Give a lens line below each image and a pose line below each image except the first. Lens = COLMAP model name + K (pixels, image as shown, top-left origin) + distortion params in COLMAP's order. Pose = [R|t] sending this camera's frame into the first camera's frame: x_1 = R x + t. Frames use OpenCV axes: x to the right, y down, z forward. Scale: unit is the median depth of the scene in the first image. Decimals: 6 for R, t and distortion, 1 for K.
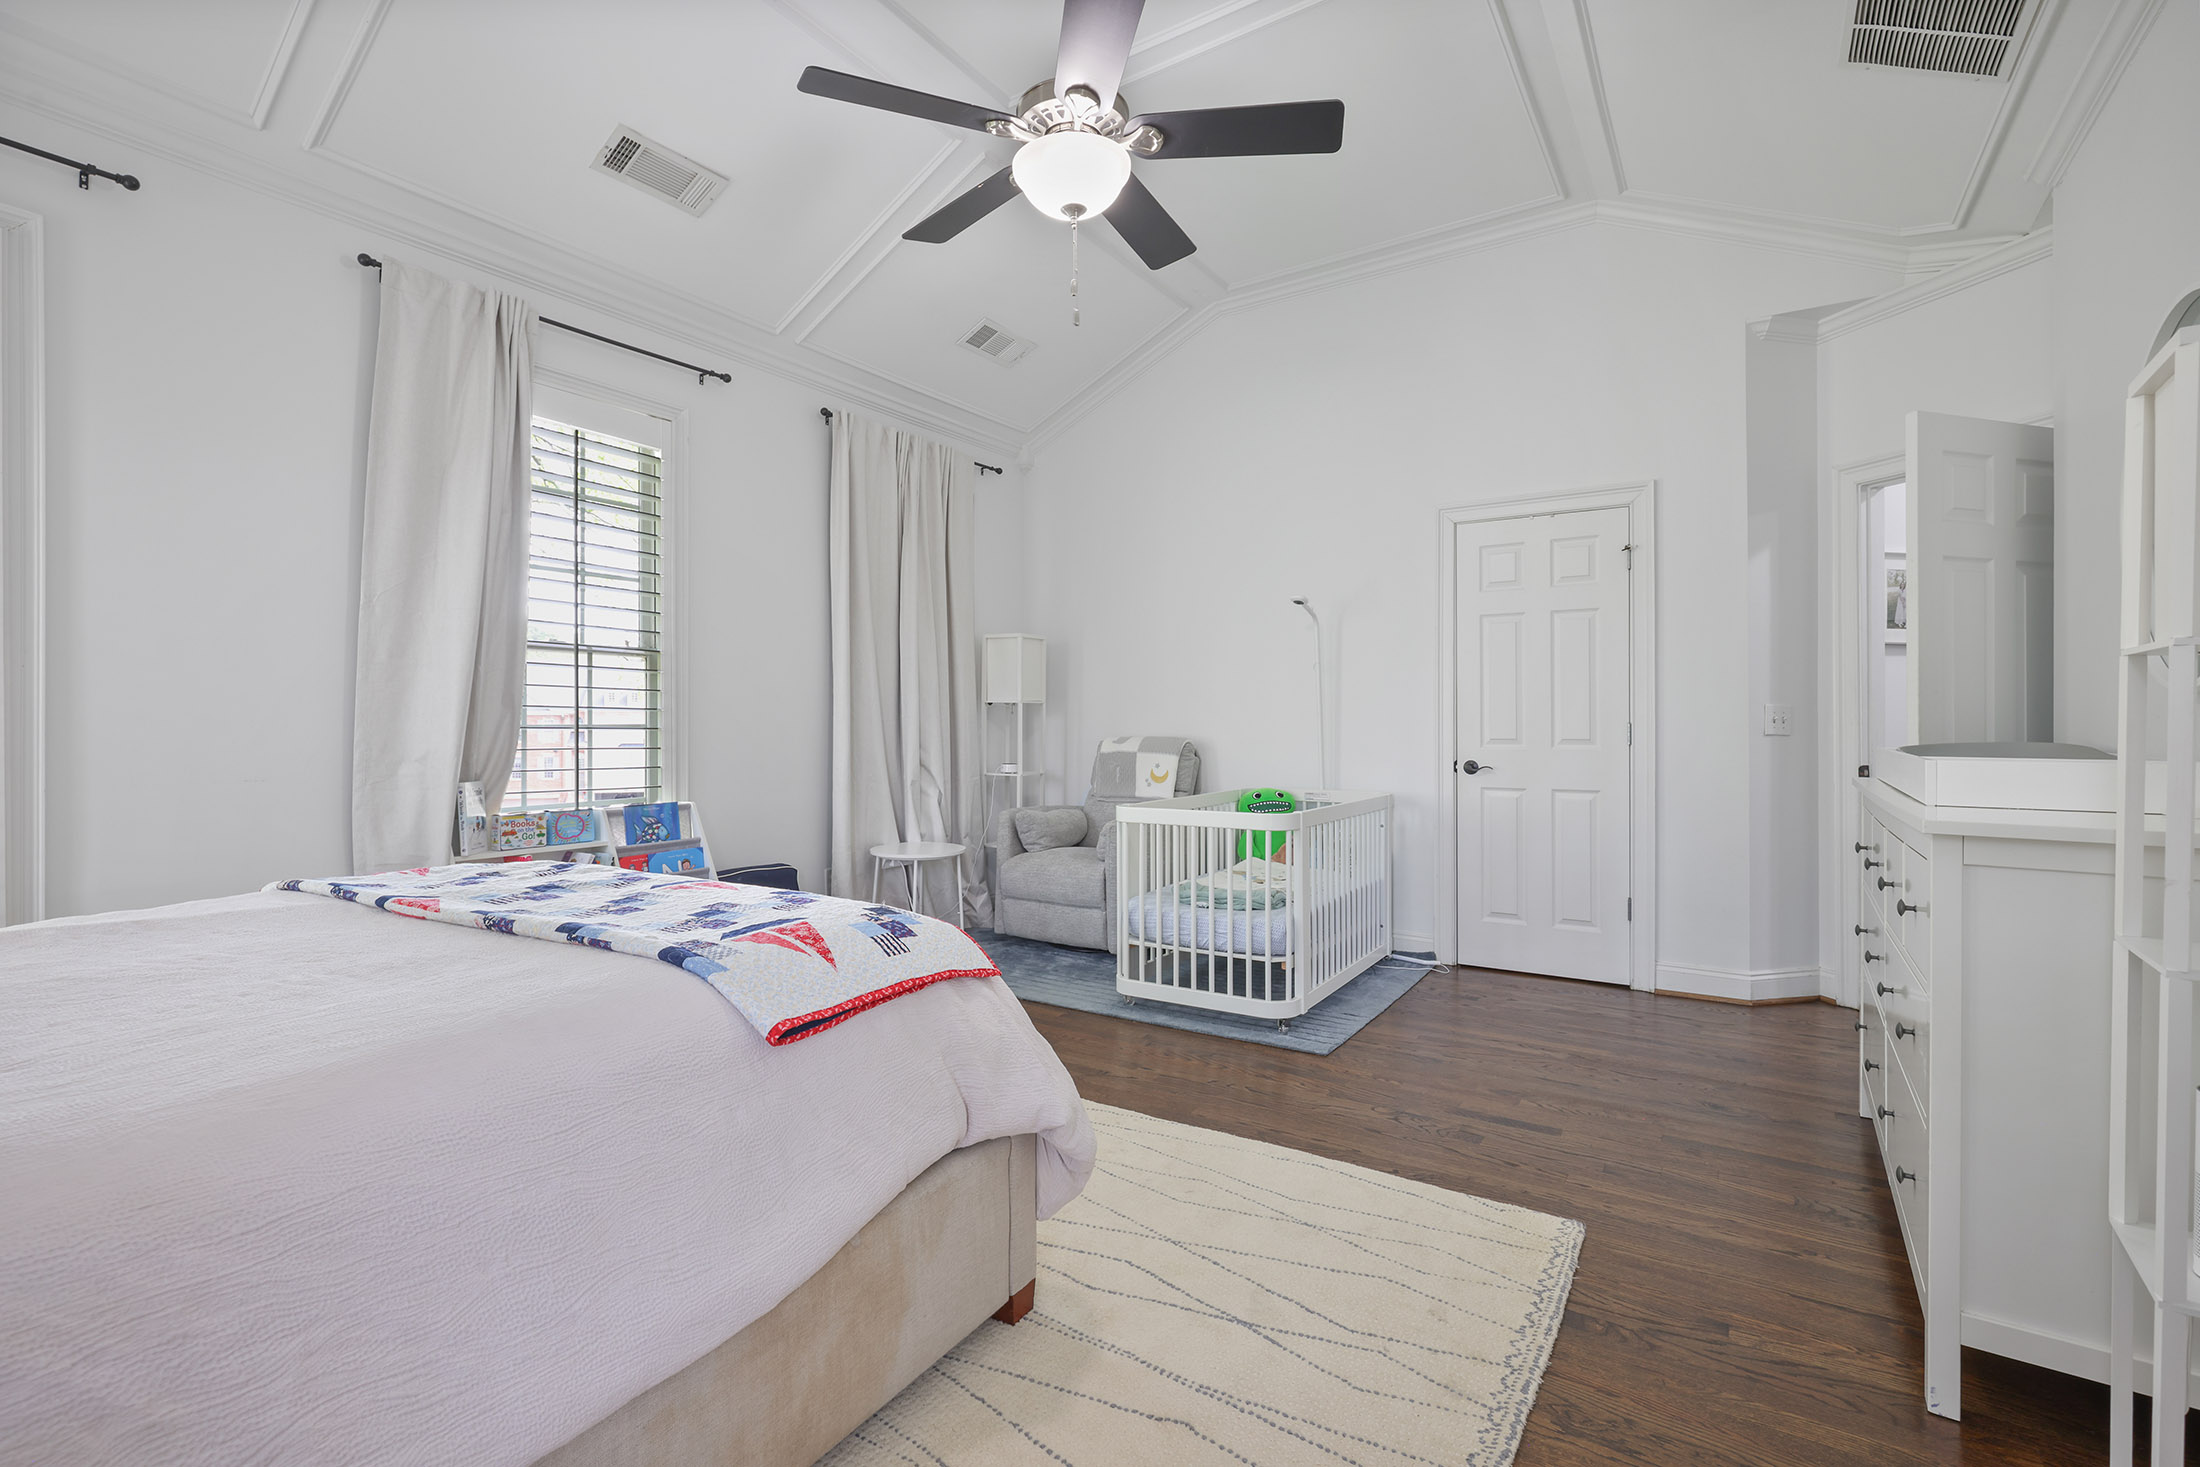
lens RADIAL K [[988.7, 0, 1107.0], [0, 988.7, 726.8], [0, 0, 1]] dist [-0.004667, 0.000081]
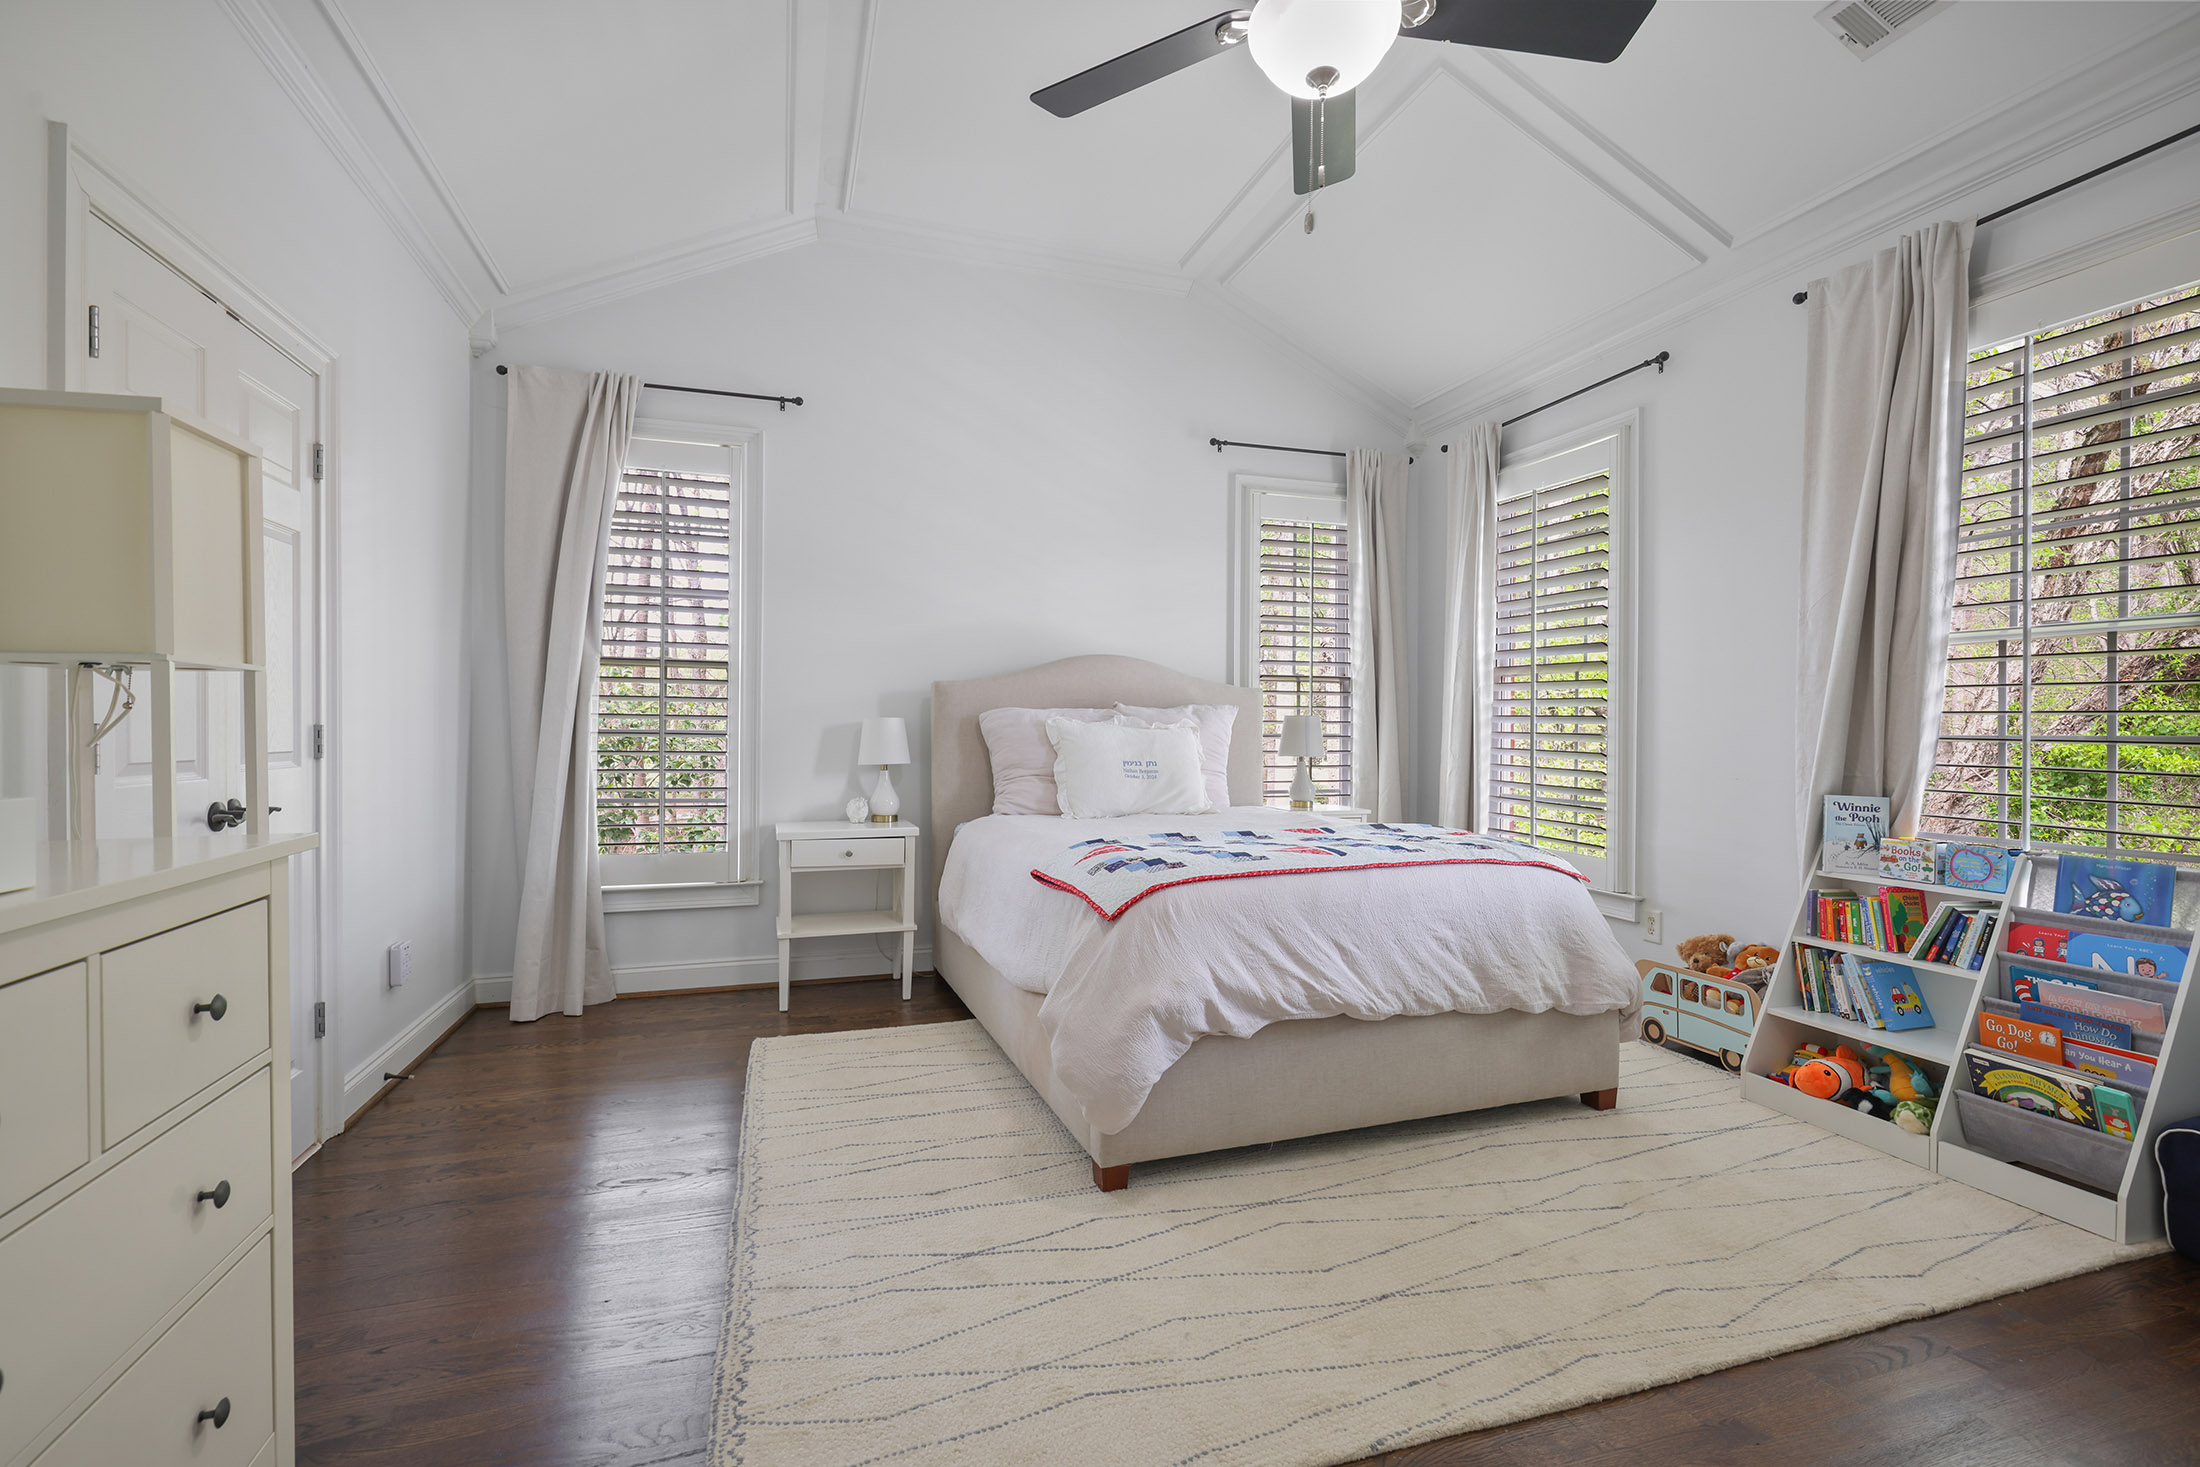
lens RADIAL K [[988.7, 0, 1106.5], [0, 988.7, 742.4], [0, 0, 1]] dist [-0.004667, 0.000081]
pose [[-0.626279, 0.007095, -0.779566, 0.508584], [-0.007009, 0.999867, 0.014731, -0.003637], [0.779567, 0.014690, -0.626146, 1.004718]]
